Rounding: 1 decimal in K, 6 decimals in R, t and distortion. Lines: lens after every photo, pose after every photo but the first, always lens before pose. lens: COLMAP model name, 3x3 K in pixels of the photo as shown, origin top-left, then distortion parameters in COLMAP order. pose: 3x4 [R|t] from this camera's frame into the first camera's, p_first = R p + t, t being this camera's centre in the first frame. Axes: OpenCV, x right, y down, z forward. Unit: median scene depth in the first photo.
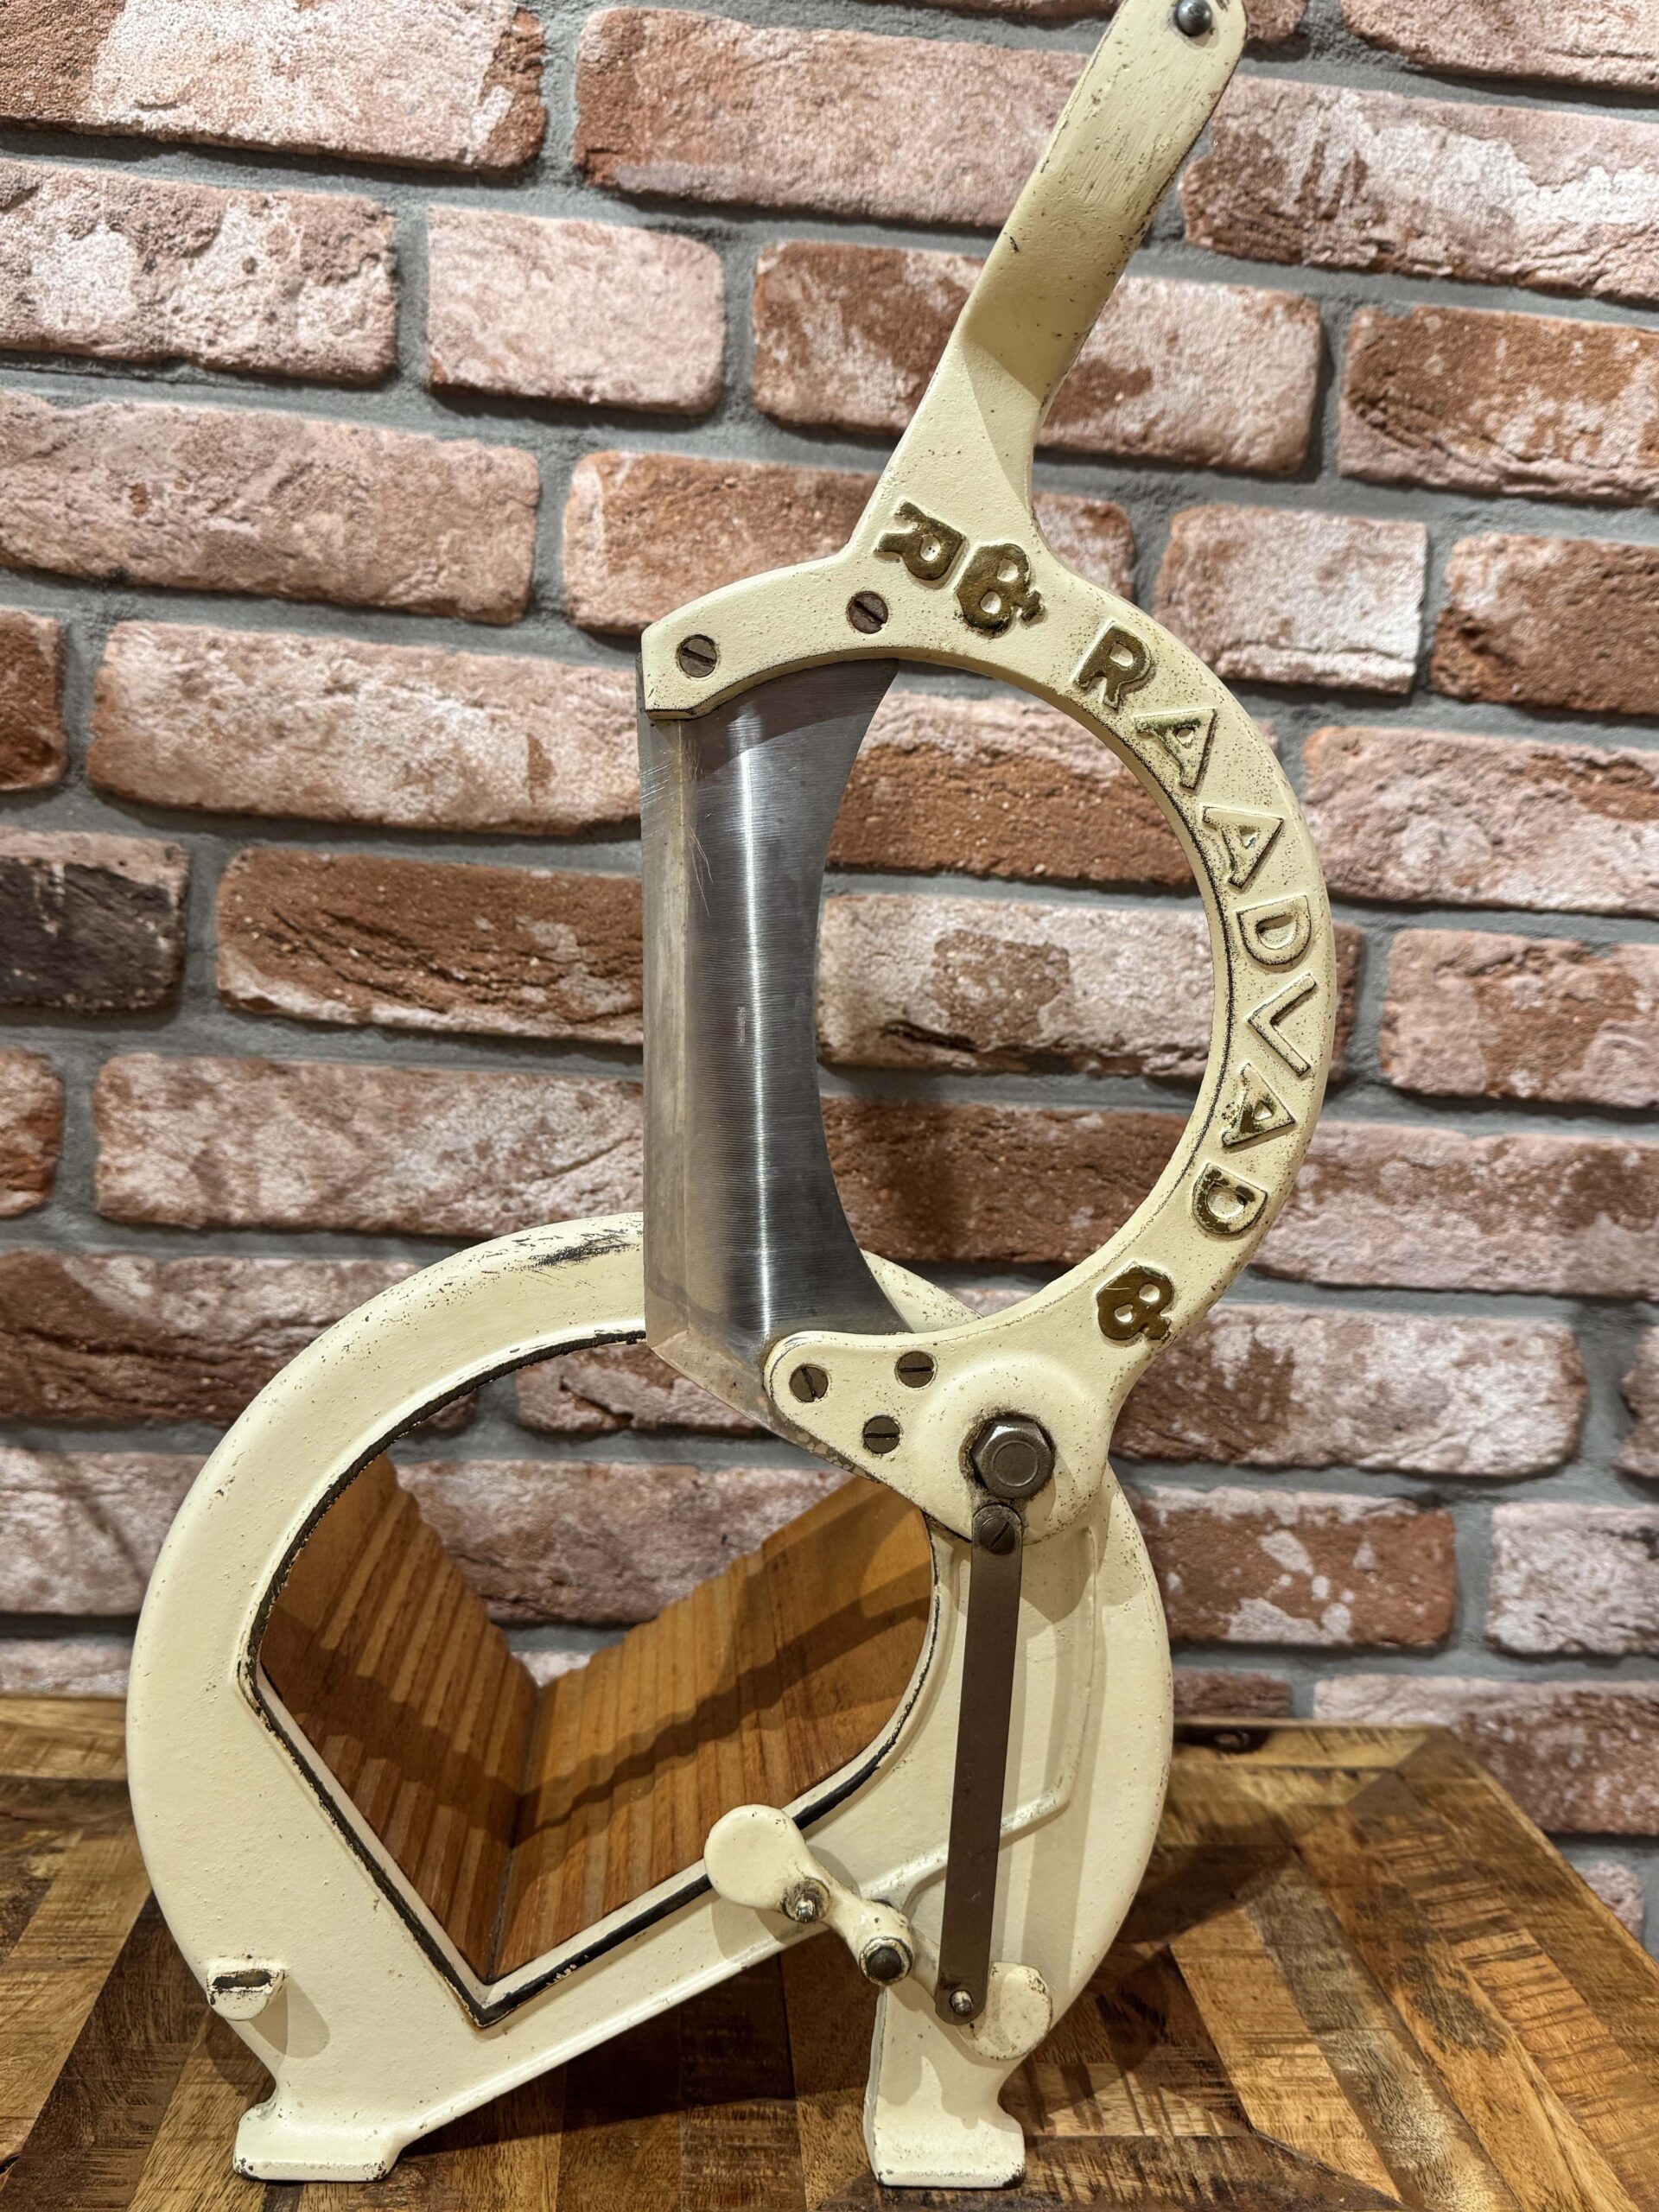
lens RADIAL K [[1806.6, 0, 825.0], [0, 1806.6, 1104.2], [0, 0, 1]] dist [0.168454, -0.404561]
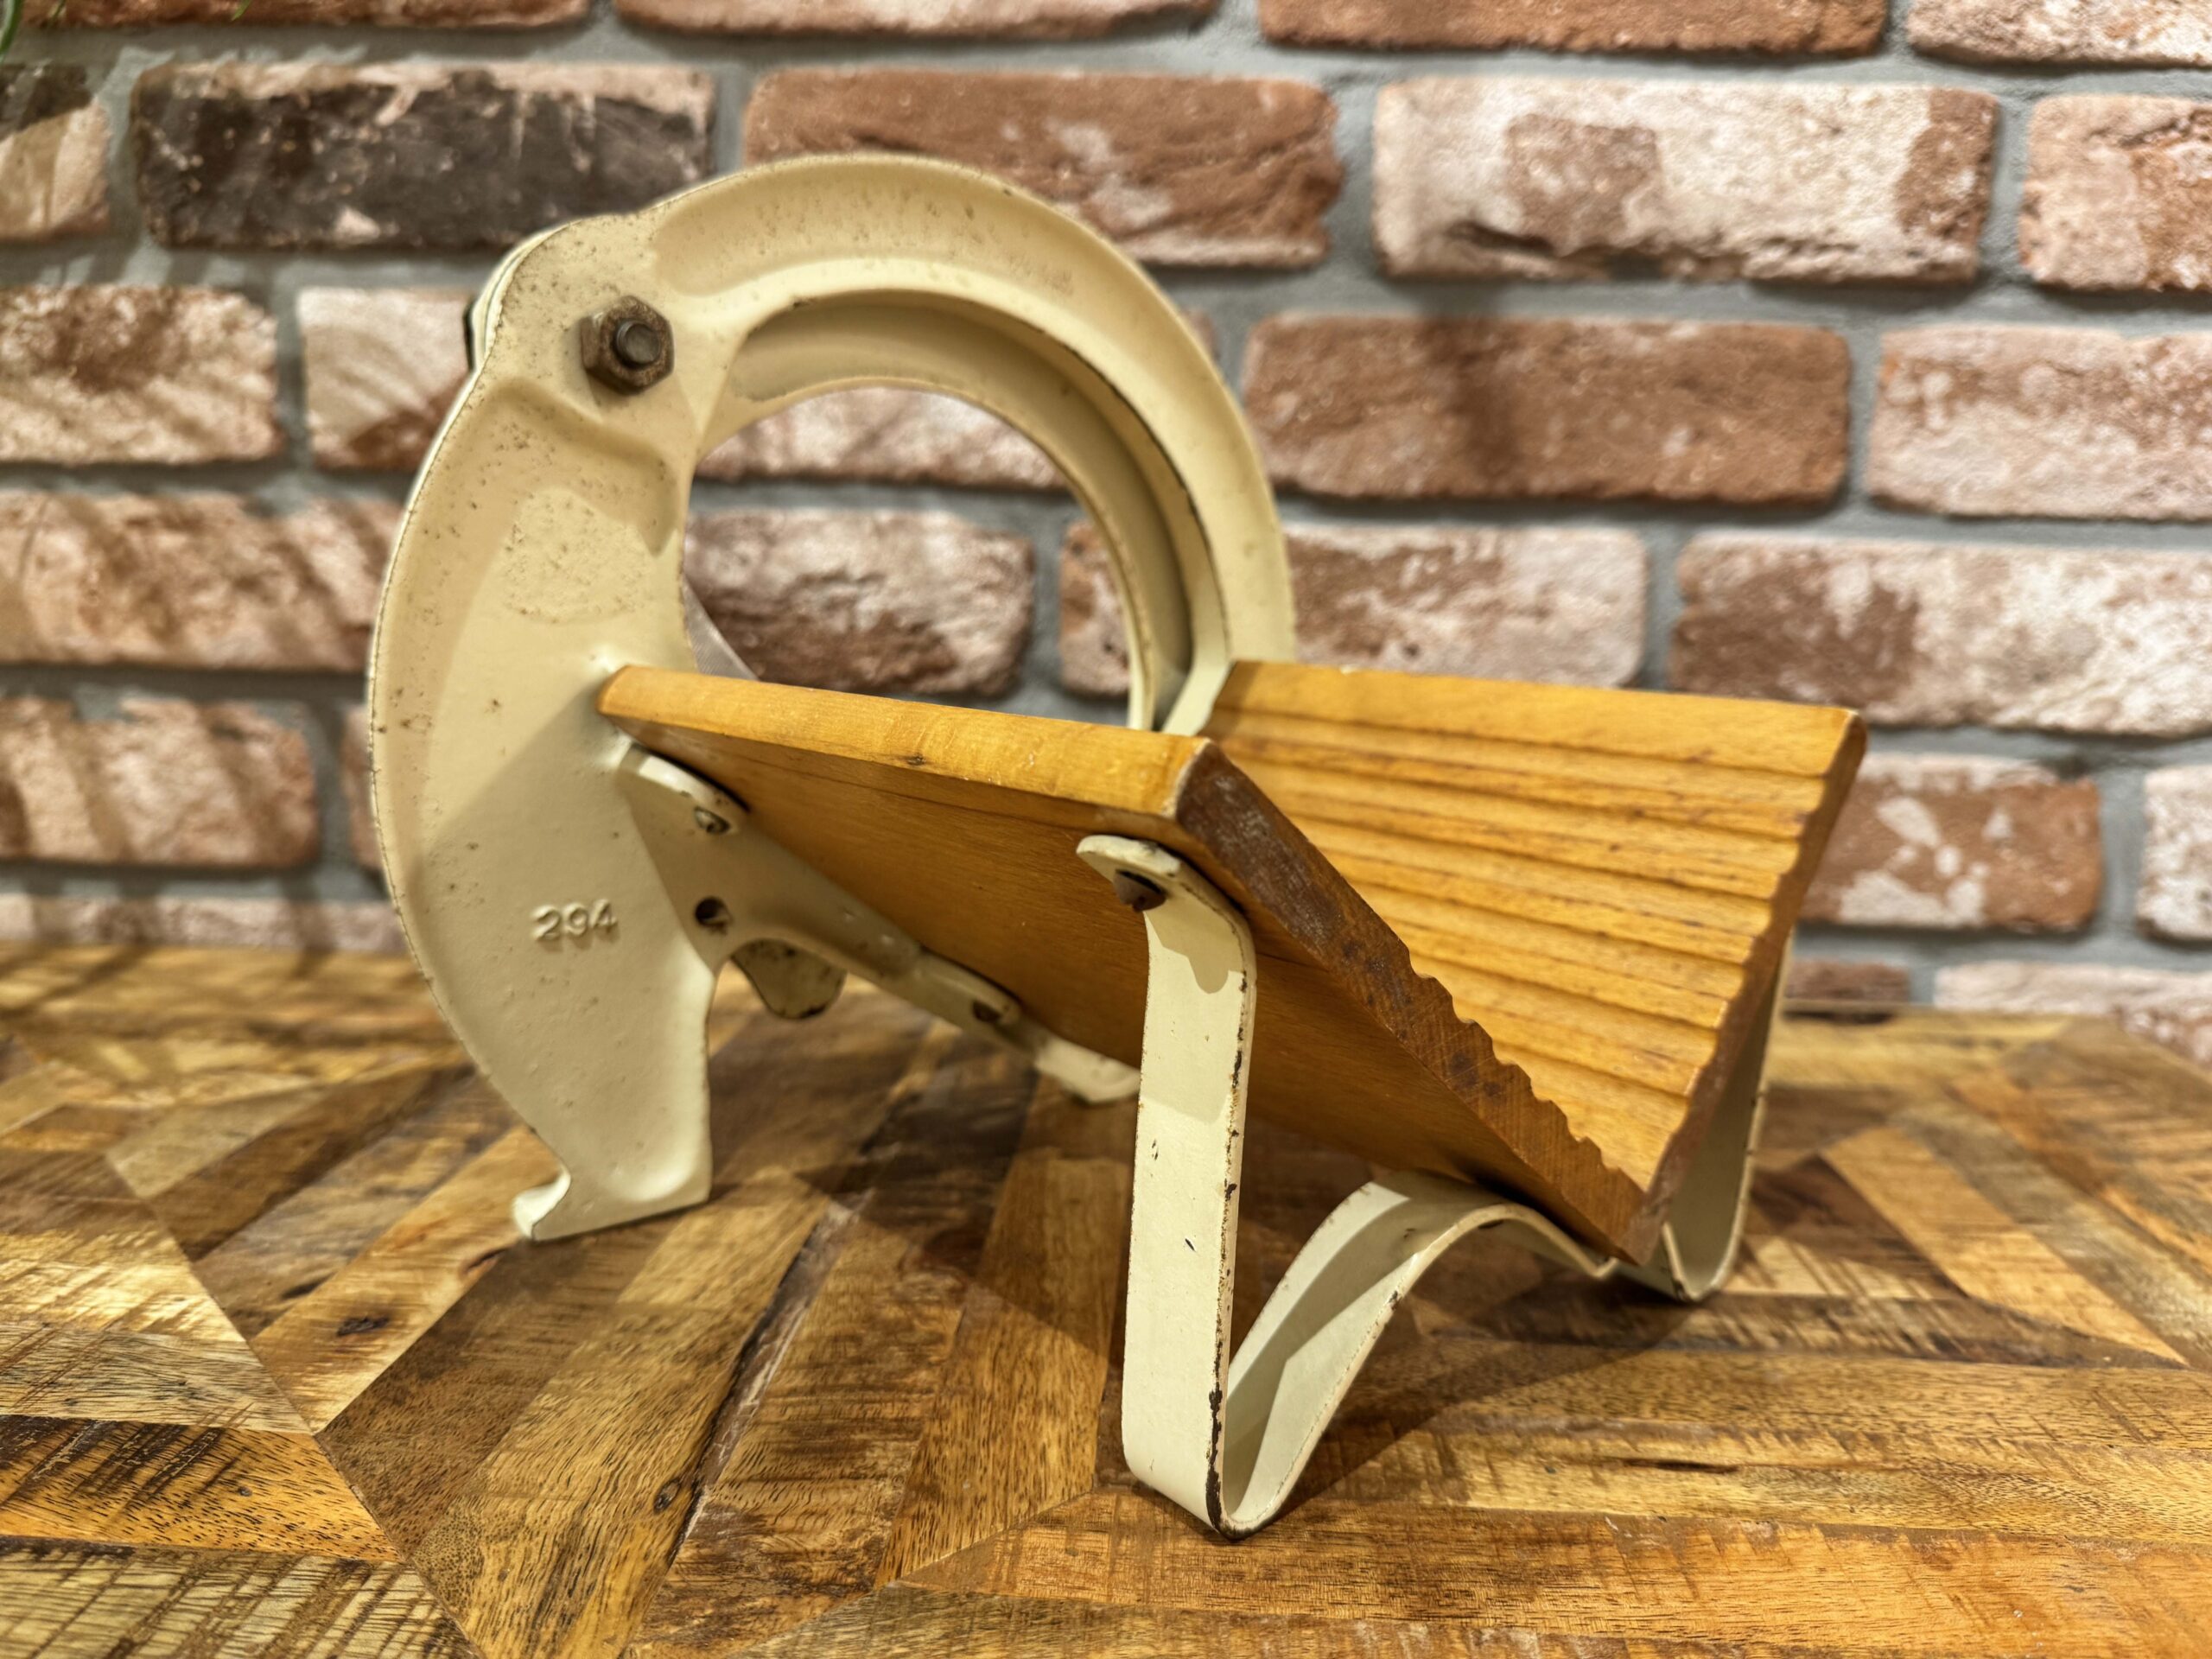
lens RADIAL K [[1590.7, 0, 1110.8], [0, 1590.7, 839.0], [0, 0, 1]] dist [-0.030029, 0.008004]
pose [[0.989061, -0.018413, -0.146351, -0.024049], [0.023587, 0.999154, 0.033701, 0.228702], [0.145606, -0.036784, 0.988659, 0.183597]]
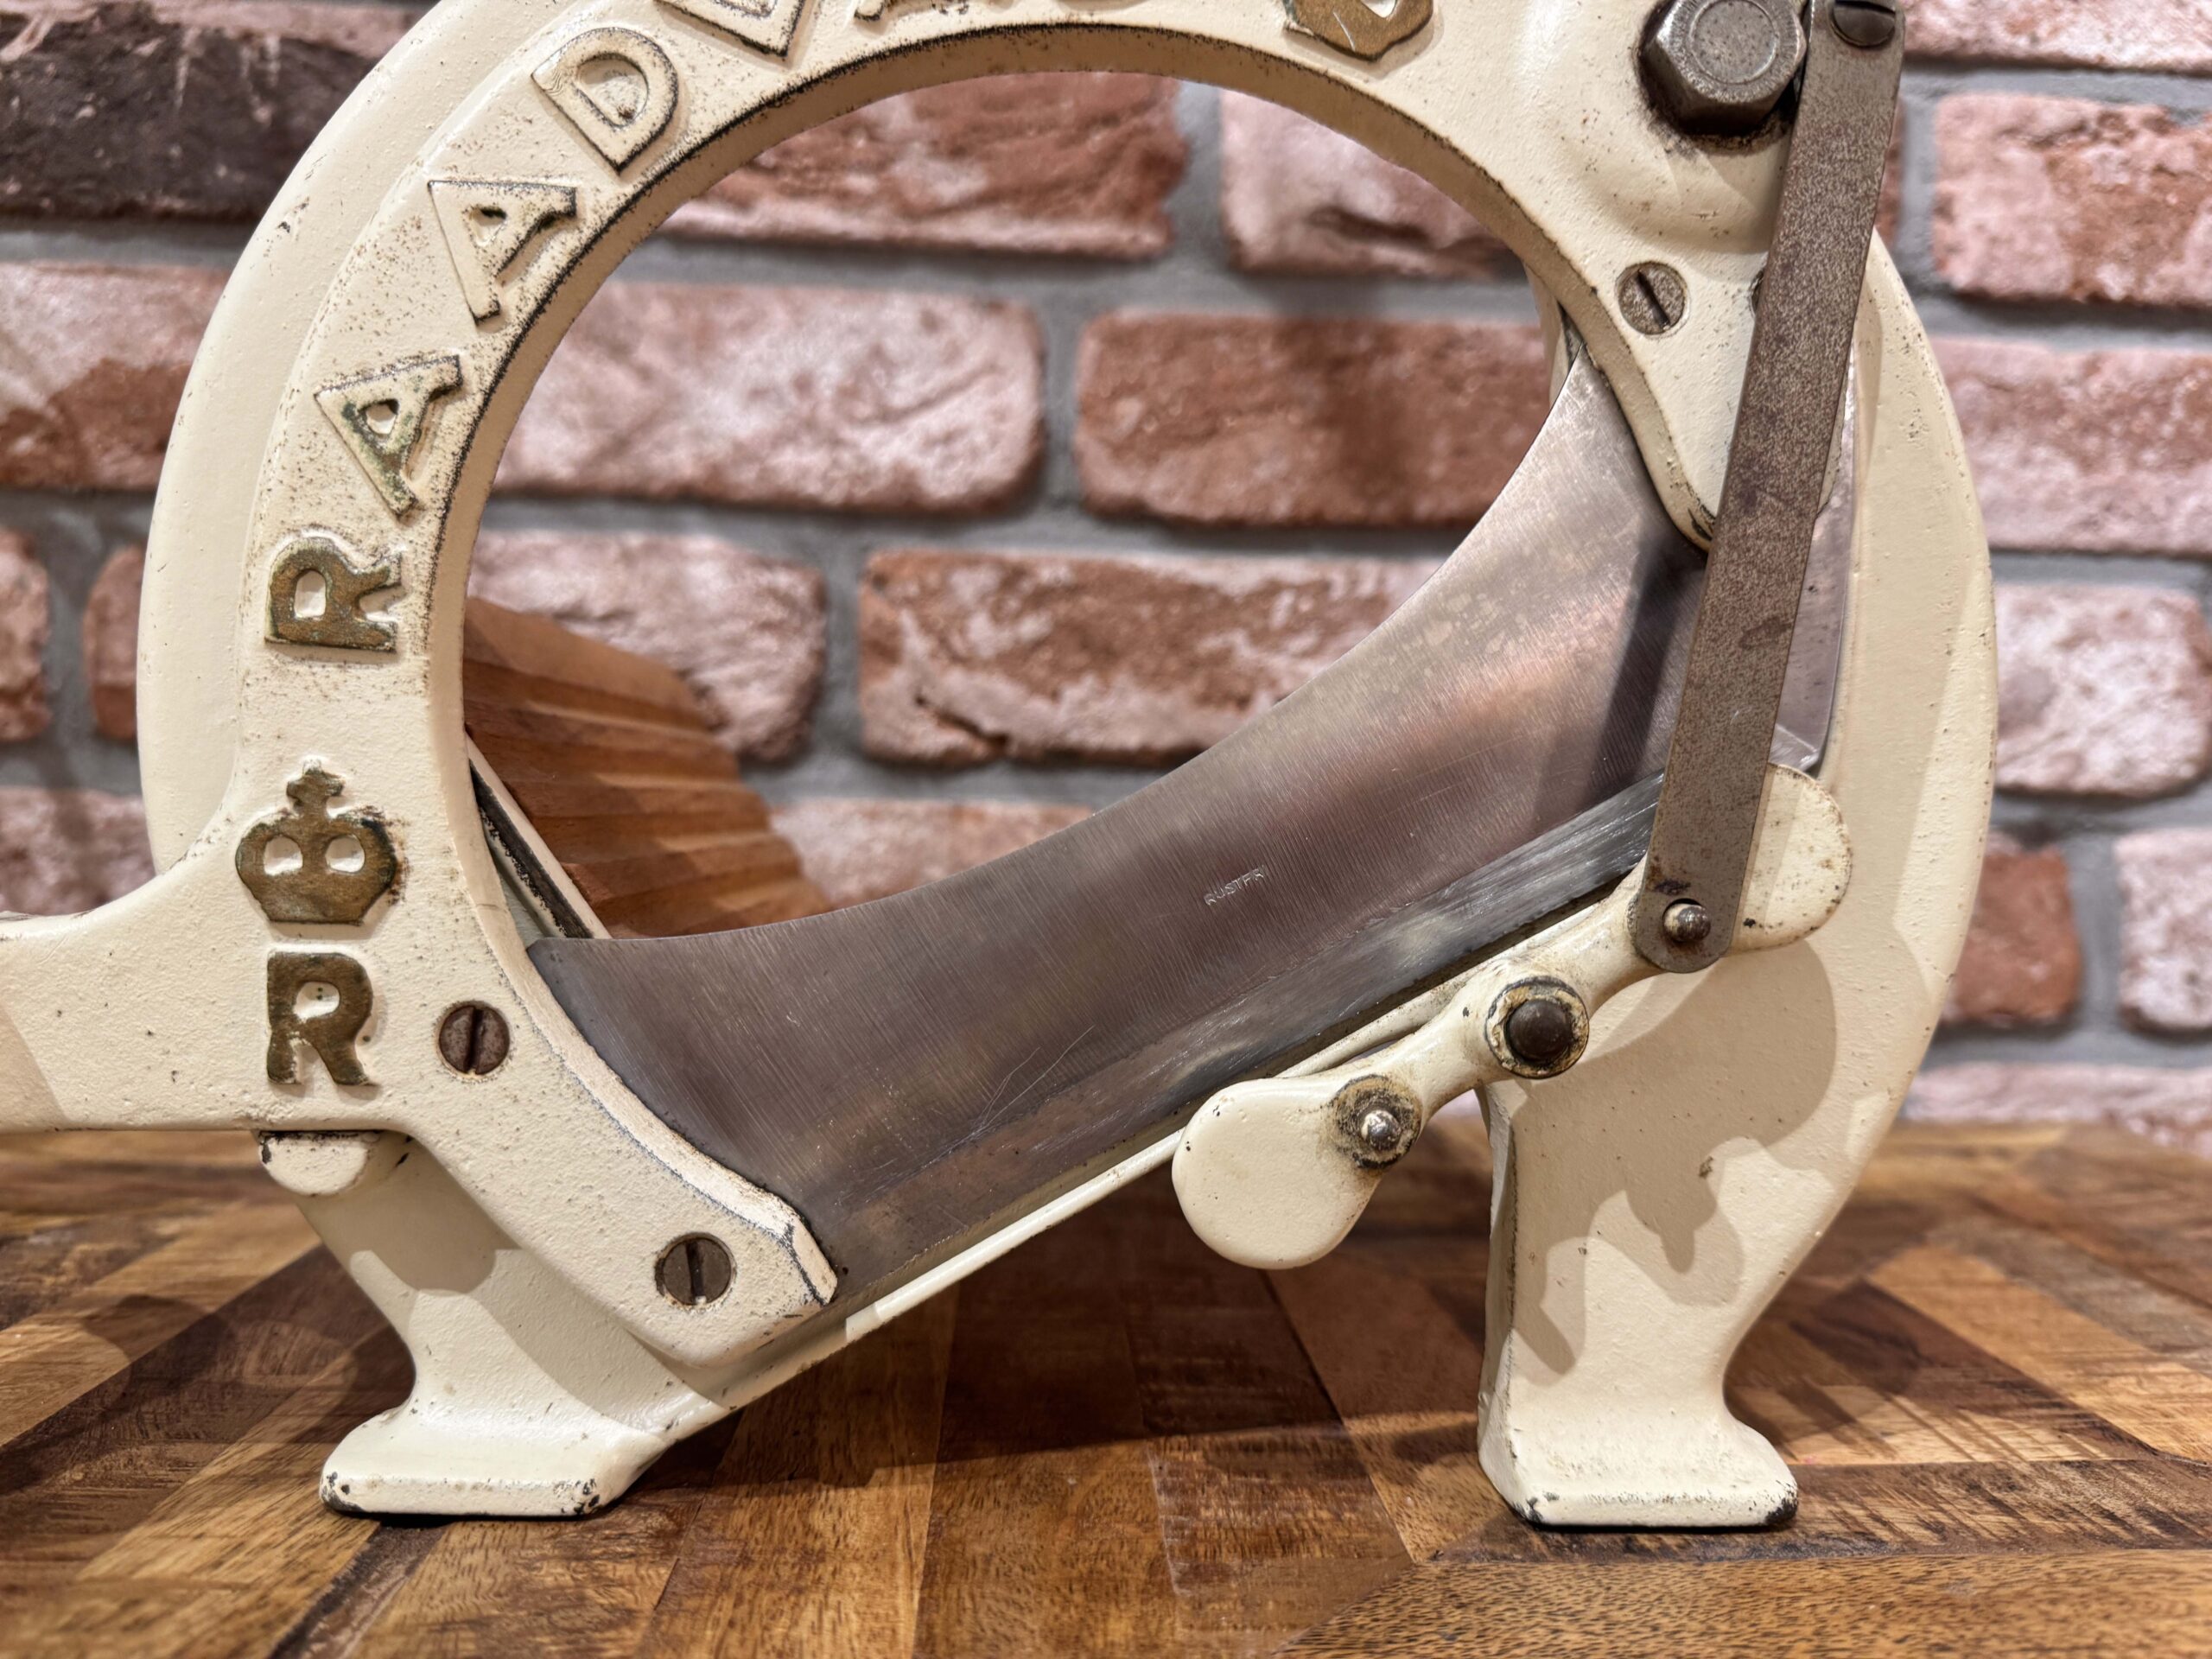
lens RADIAL K [[1606.8, 0, 1111.4], [0, 1606.8, 844.5], [0, 0, 1]] dist [-0.038466, 0.010835]
pose [[0.998289, -0.049209, -0.031588, -0.044072], [0.046123, 0.994696, -0.091933, 0.282514], [0.035944, 0.090318, 0.995264, 0.337540]]
